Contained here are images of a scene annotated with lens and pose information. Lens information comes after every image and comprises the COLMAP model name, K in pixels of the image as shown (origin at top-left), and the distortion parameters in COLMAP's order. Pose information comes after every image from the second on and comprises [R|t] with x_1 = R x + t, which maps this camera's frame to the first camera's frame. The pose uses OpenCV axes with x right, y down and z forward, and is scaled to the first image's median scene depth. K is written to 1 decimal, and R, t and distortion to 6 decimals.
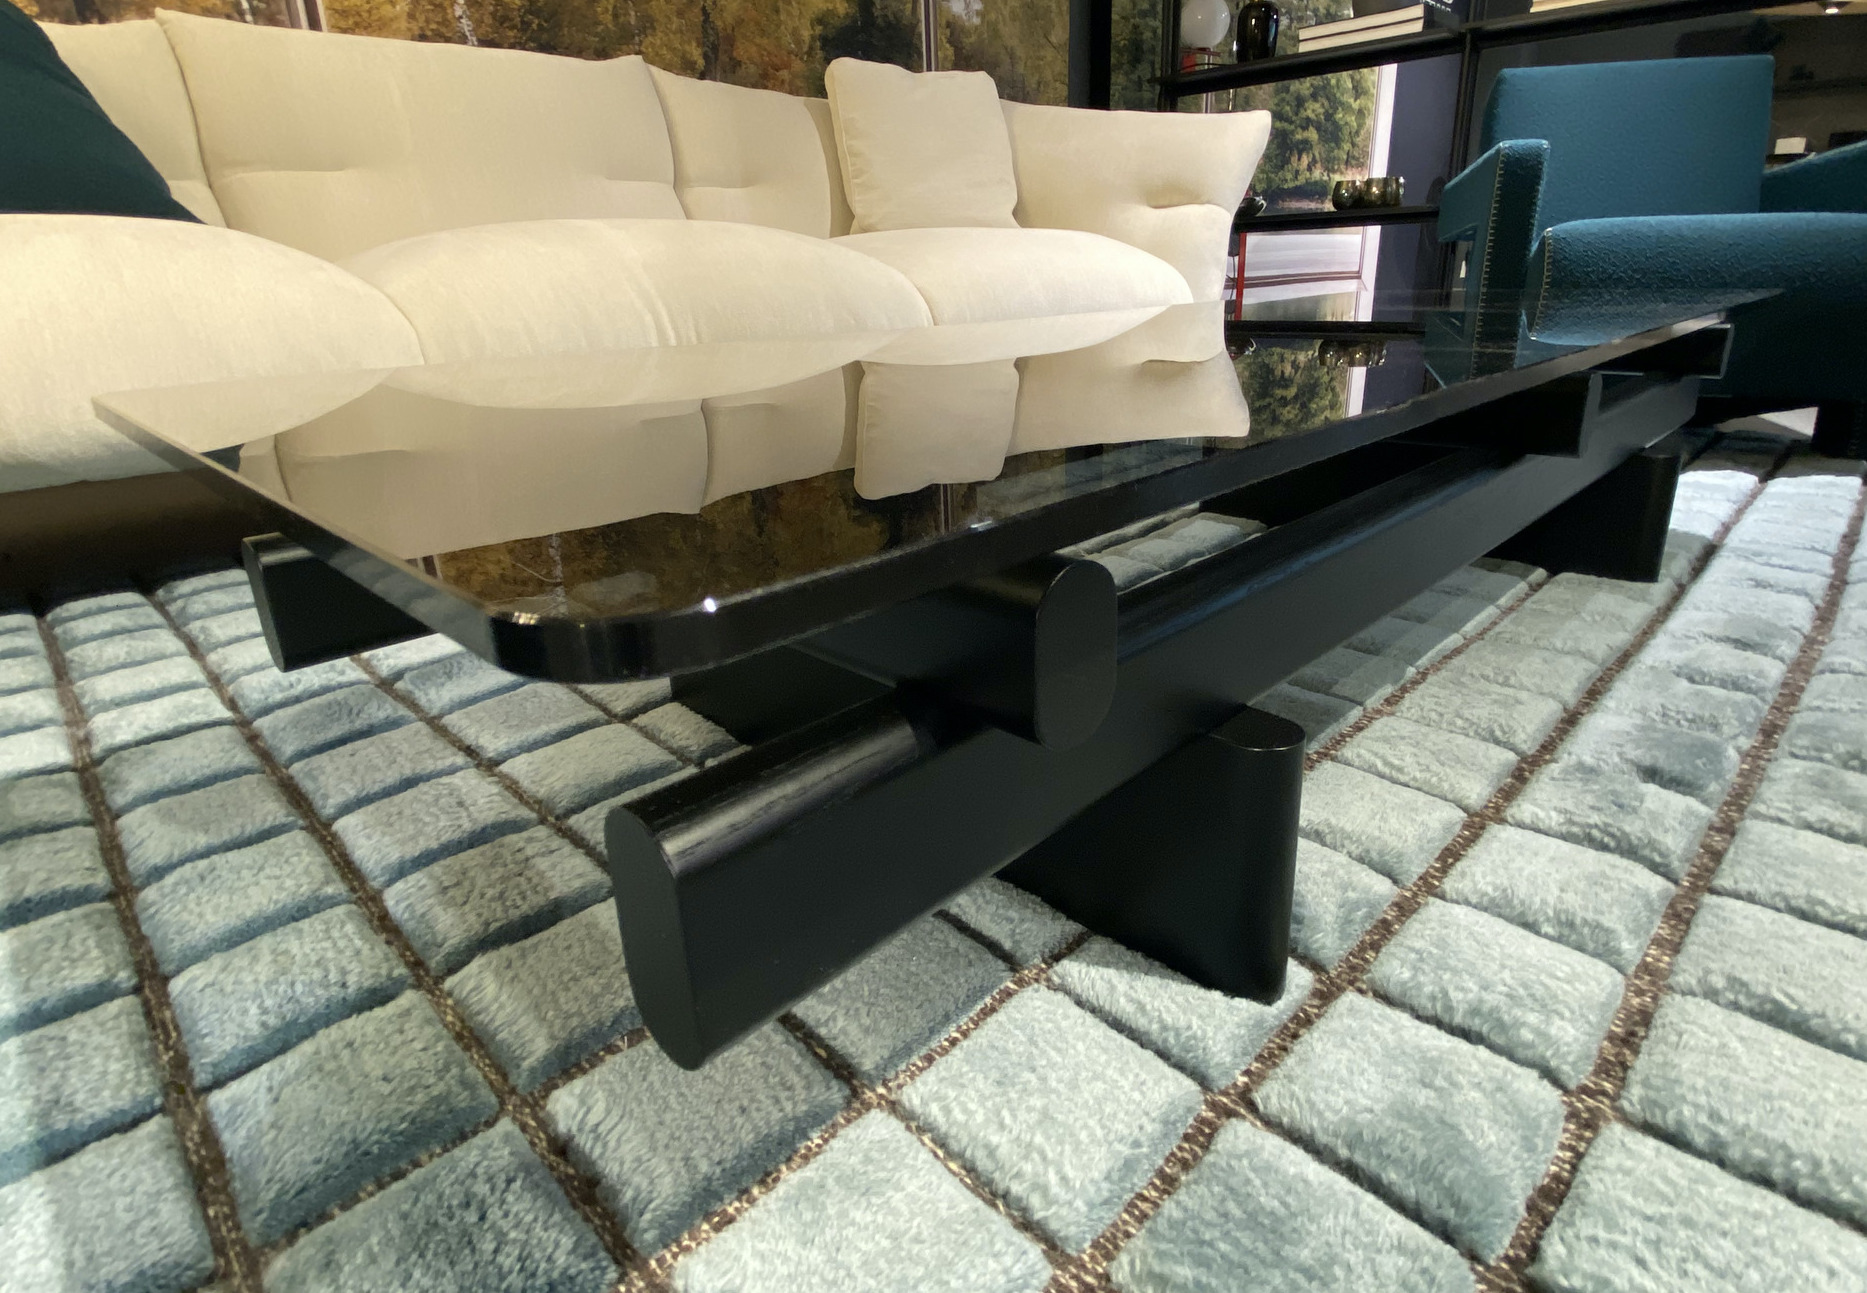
lens RADIAL K [[975.1, 0, 932.4], [0, 975.1, 627.5], [0, 0, 1]] dist [0.000795, -0.007588]
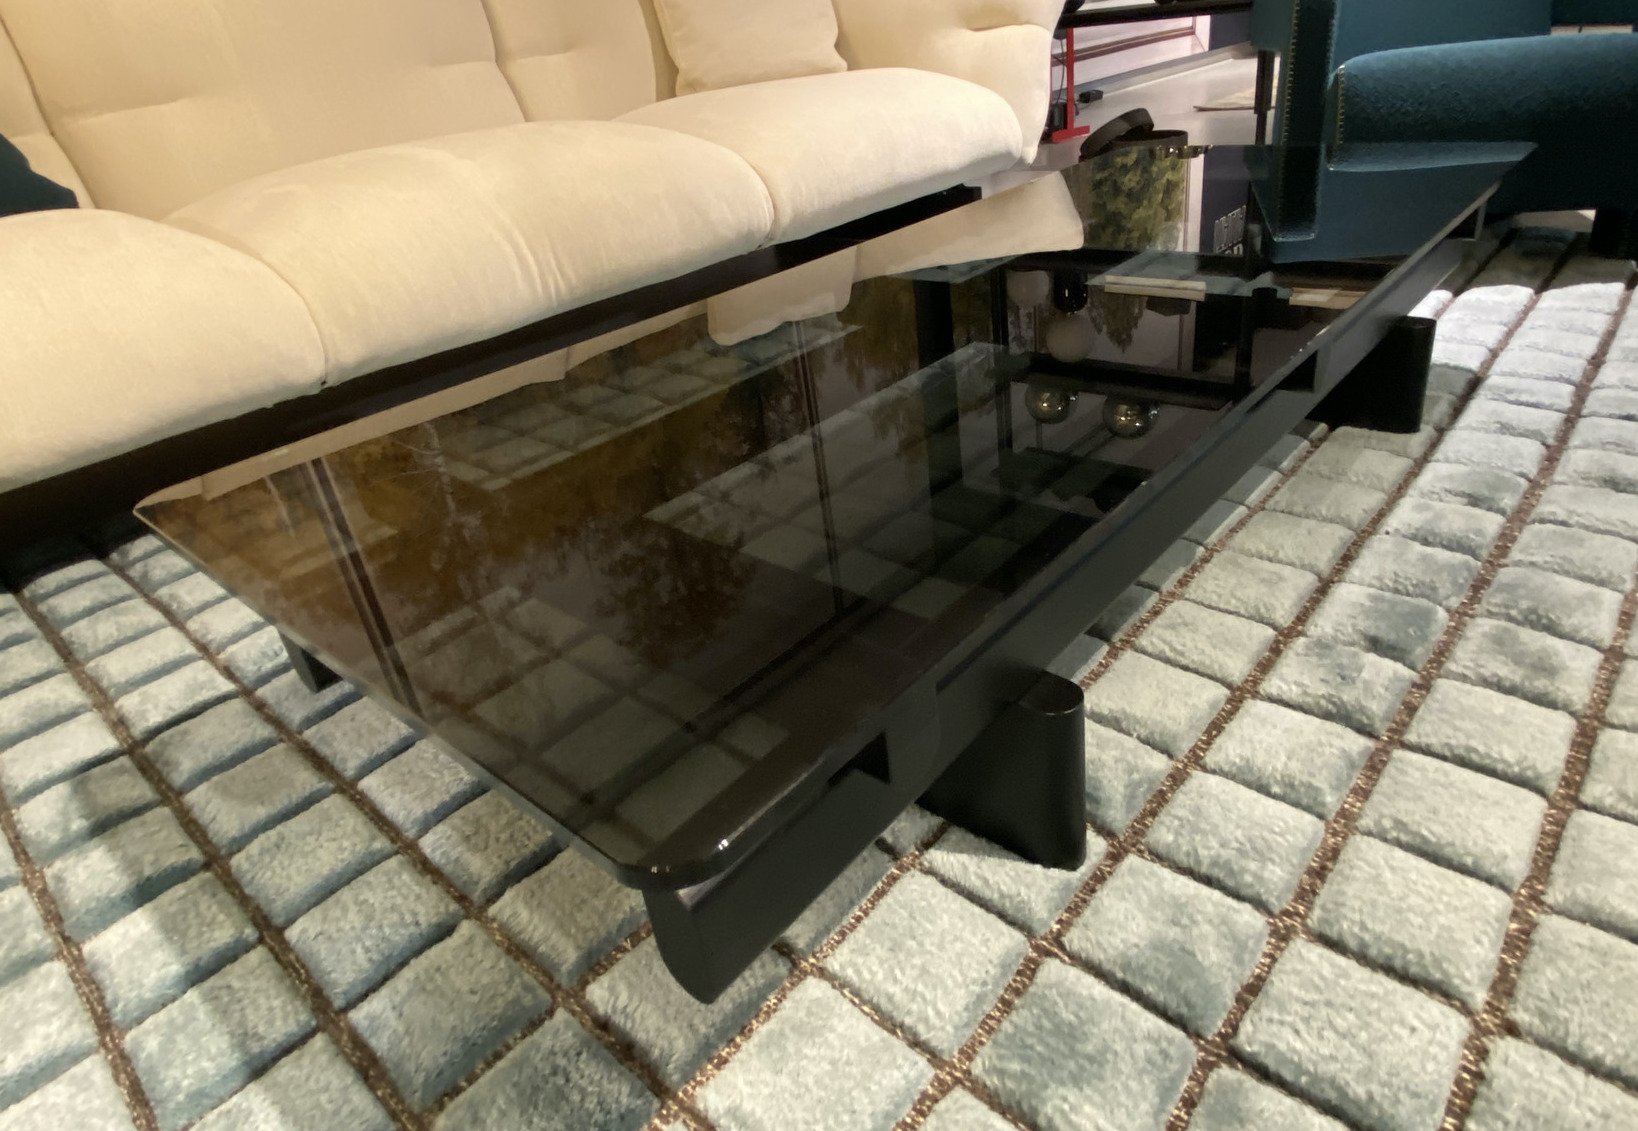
lens RADIAL K [[947.3, 0, 819.6], [0, 947.3, 567.9], [0, 0, 1]] dist [0.013256, -0.013269]
pose [[0.994364, -0.105621, 0.009224, 0.006806], [0.103028, 0.983142, 0.151054, -0.273915], [-0.025022, -0.149252, 0.988483, -0.275323]]
